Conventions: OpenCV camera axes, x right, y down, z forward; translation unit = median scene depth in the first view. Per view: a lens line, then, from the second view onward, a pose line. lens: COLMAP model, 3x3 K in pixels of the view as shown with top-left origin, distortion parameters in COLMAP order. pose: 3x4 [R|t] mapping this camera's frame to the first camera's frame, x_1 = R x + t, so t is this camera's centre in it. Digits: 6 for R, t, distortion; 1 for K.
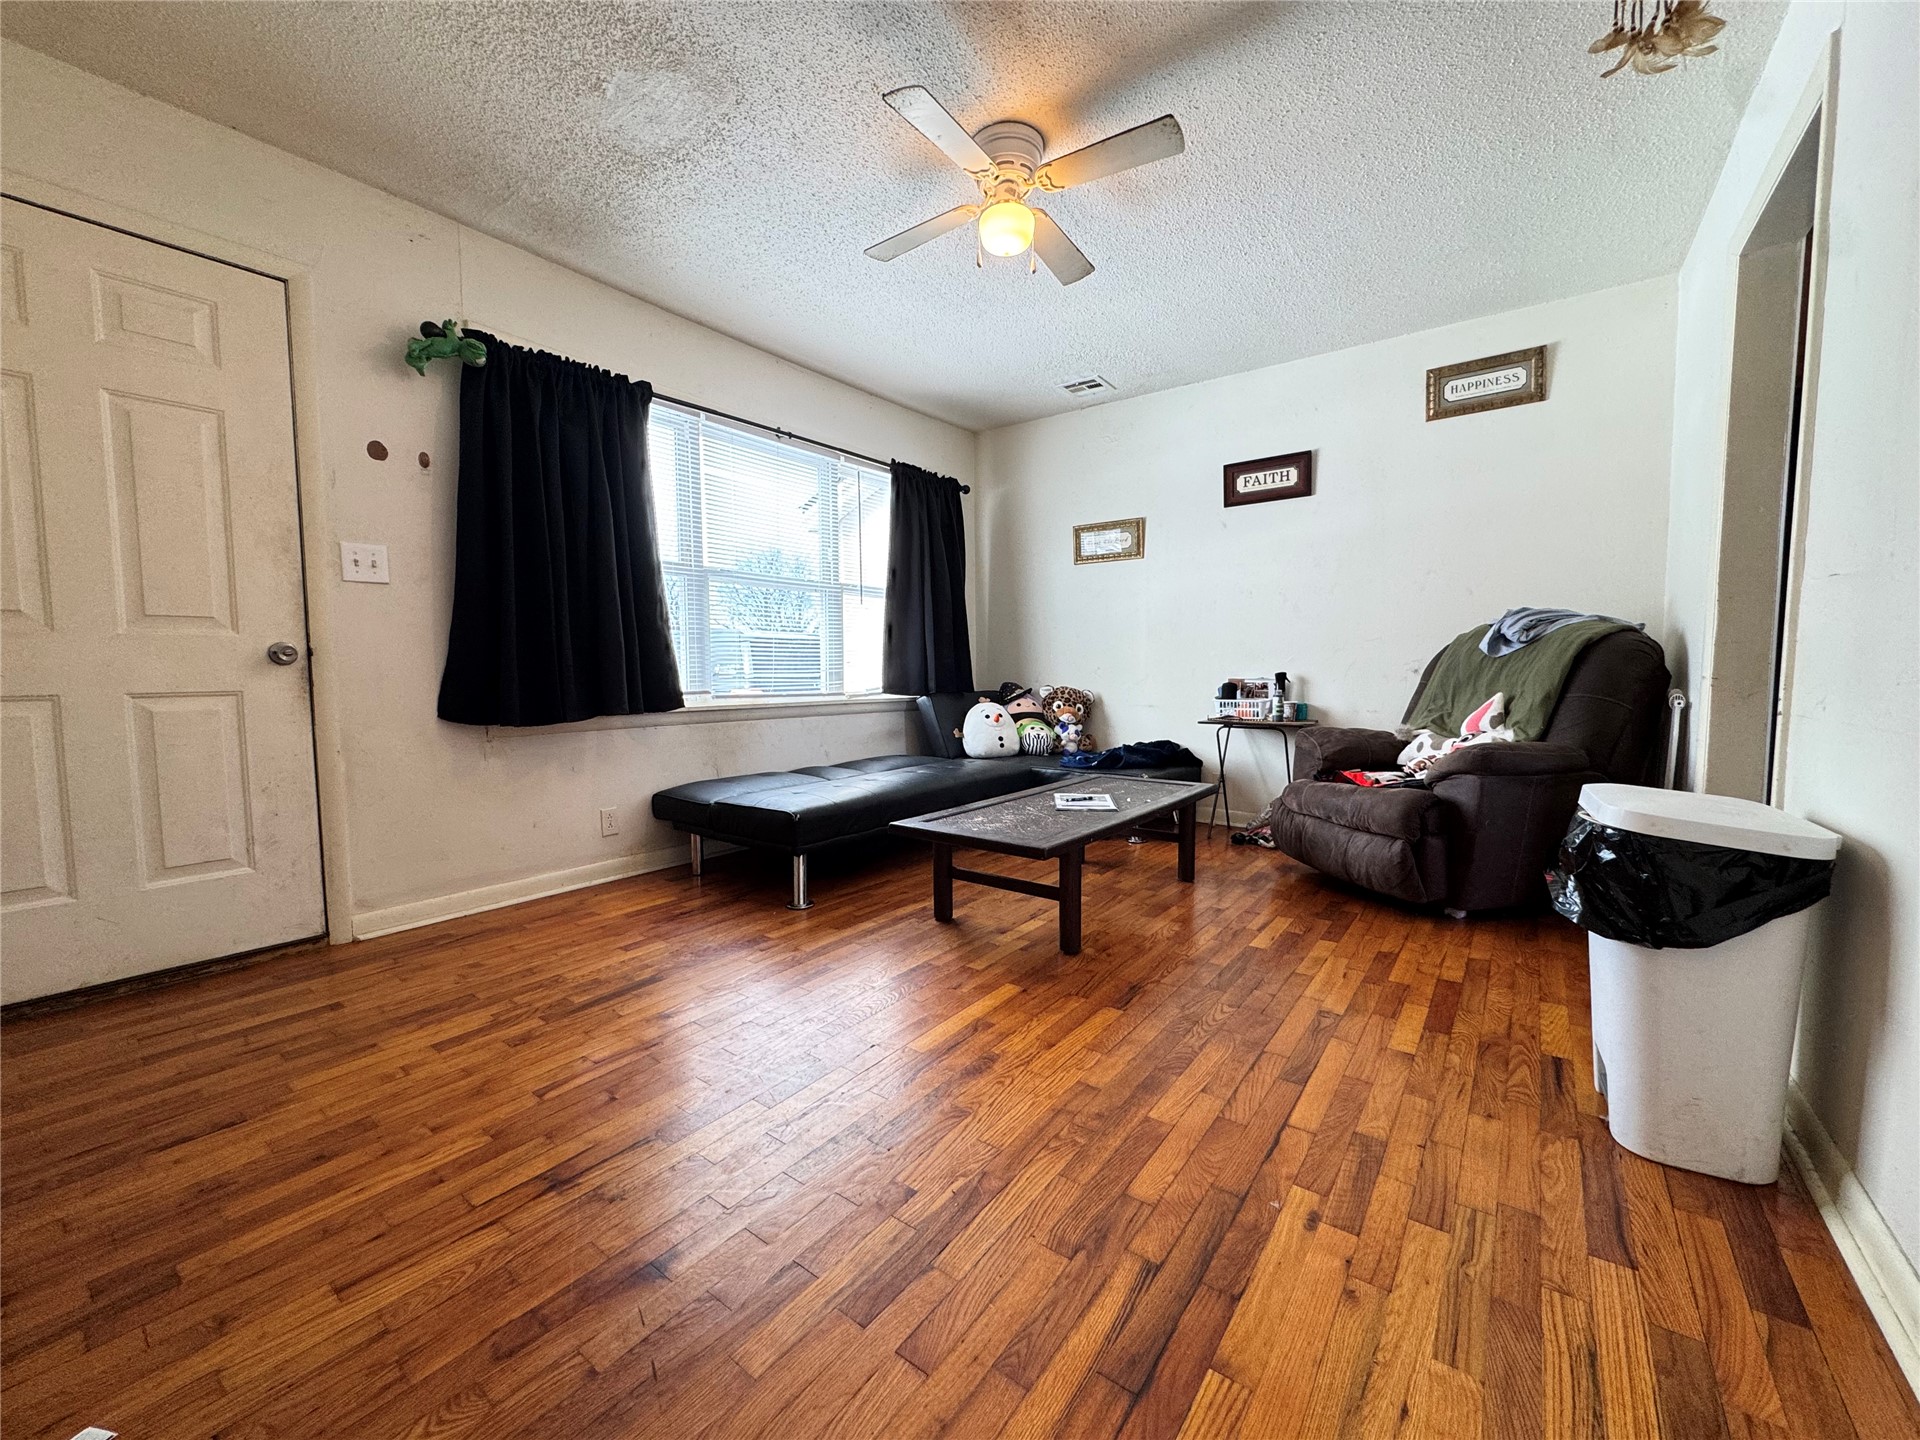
lens RADIAL K [[765.2, 0, 958.1], [0, 765.2, 716.0], [0, 0, 1]] dist [-0.006257, 0.000648]
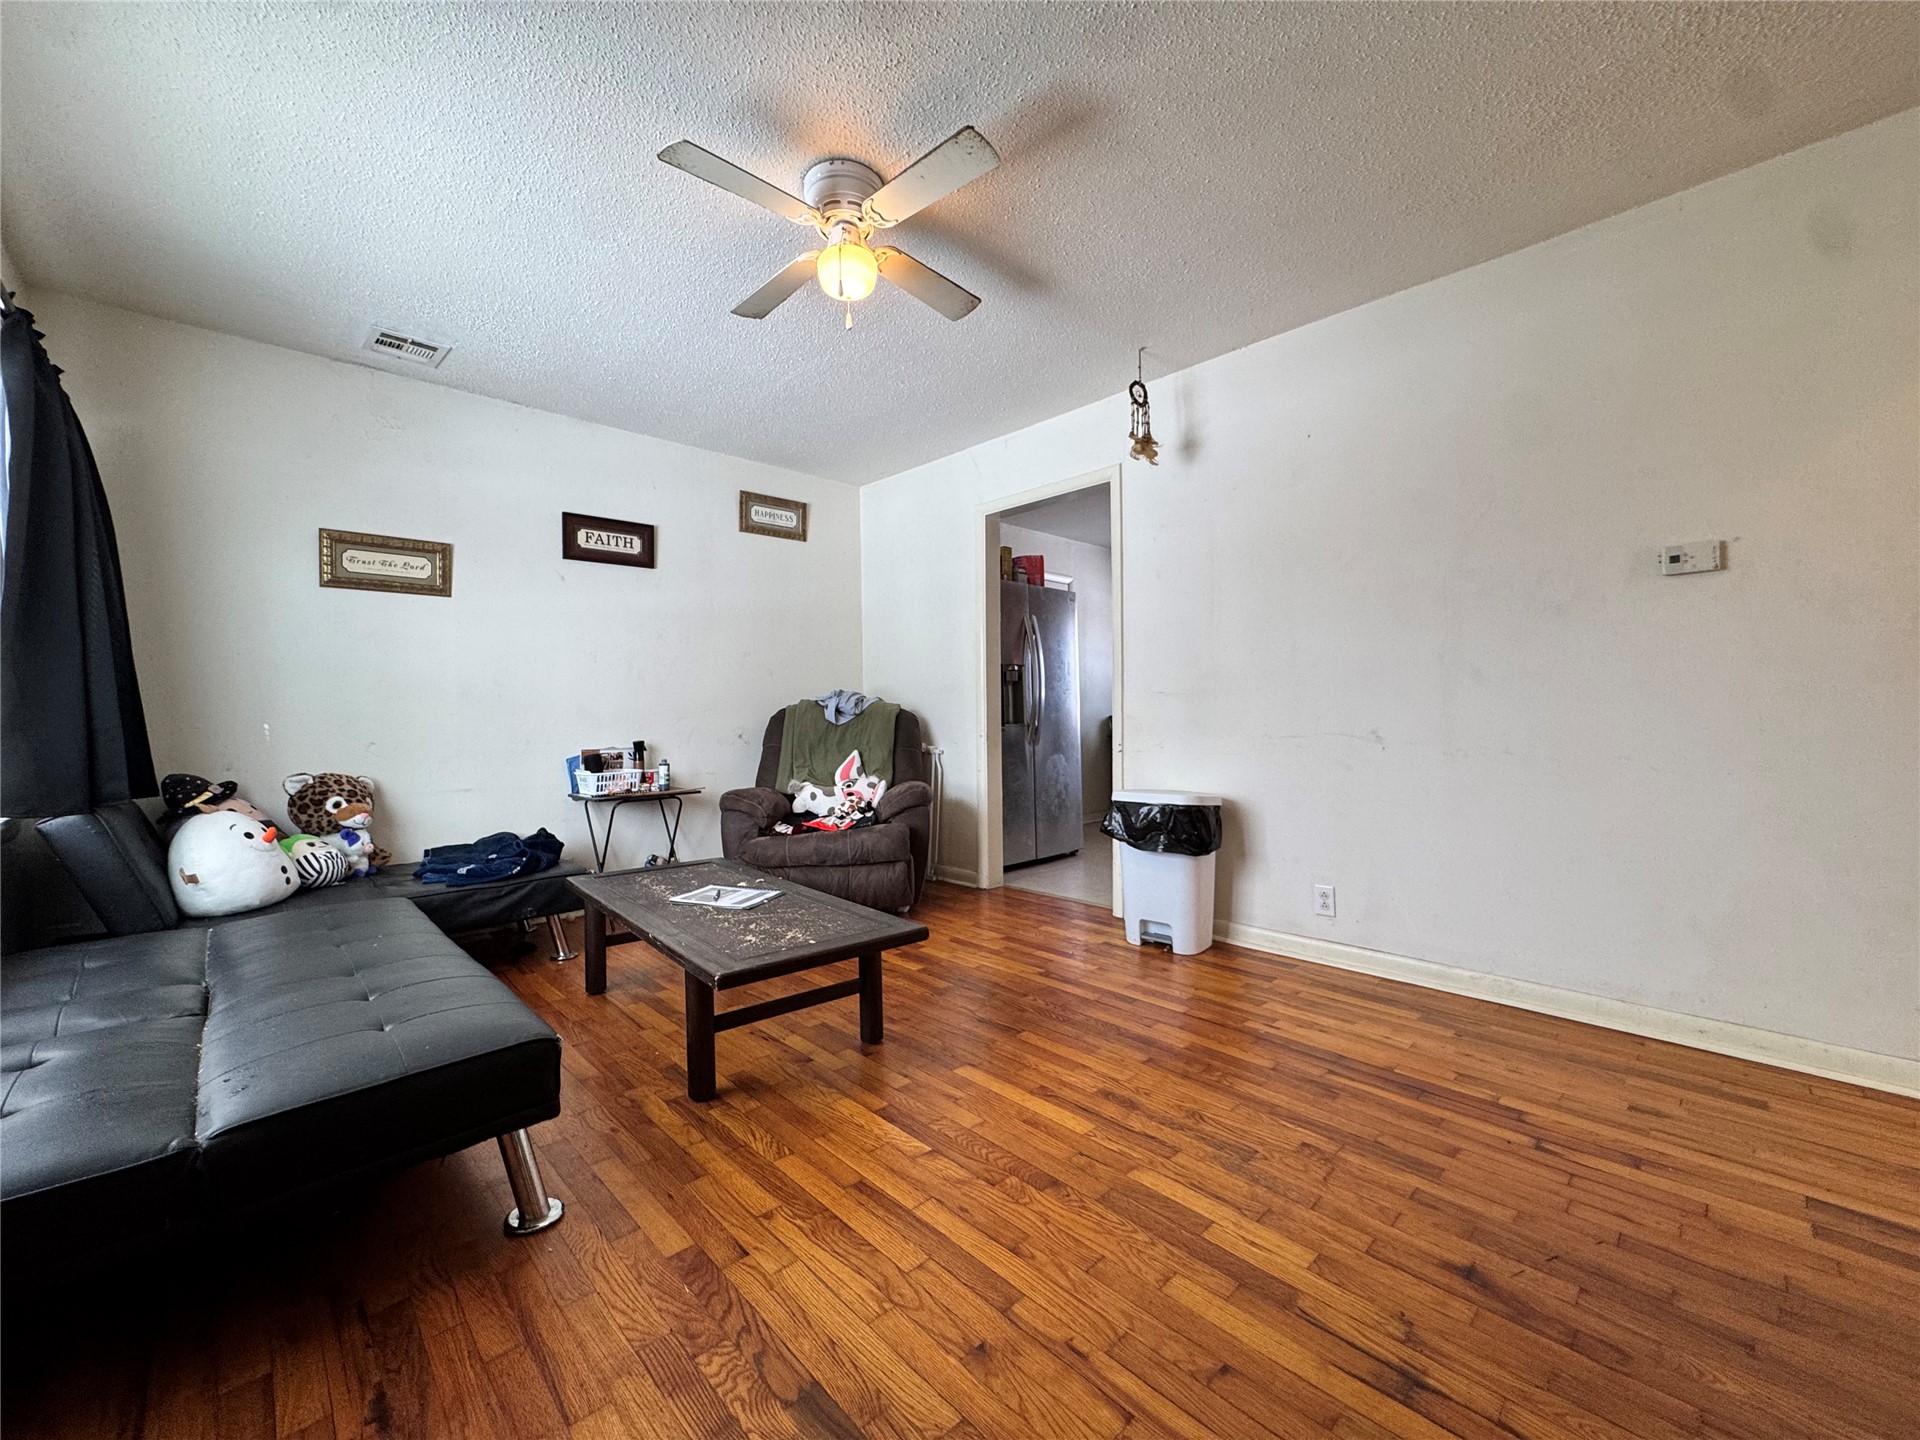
lens RADIAL K [[765.2, 0, 958.1], [0, 765.2, 716.0], [0, 0, 1]] dist [-0.006257, 0.000648]
pose [[0.159672, 0.002620, 0.987167, -0.599592], [0.076432, 0.996962, -0.015008, -0.053897], [-0.984207, 0.077848, 0.158987, 0.549013]]
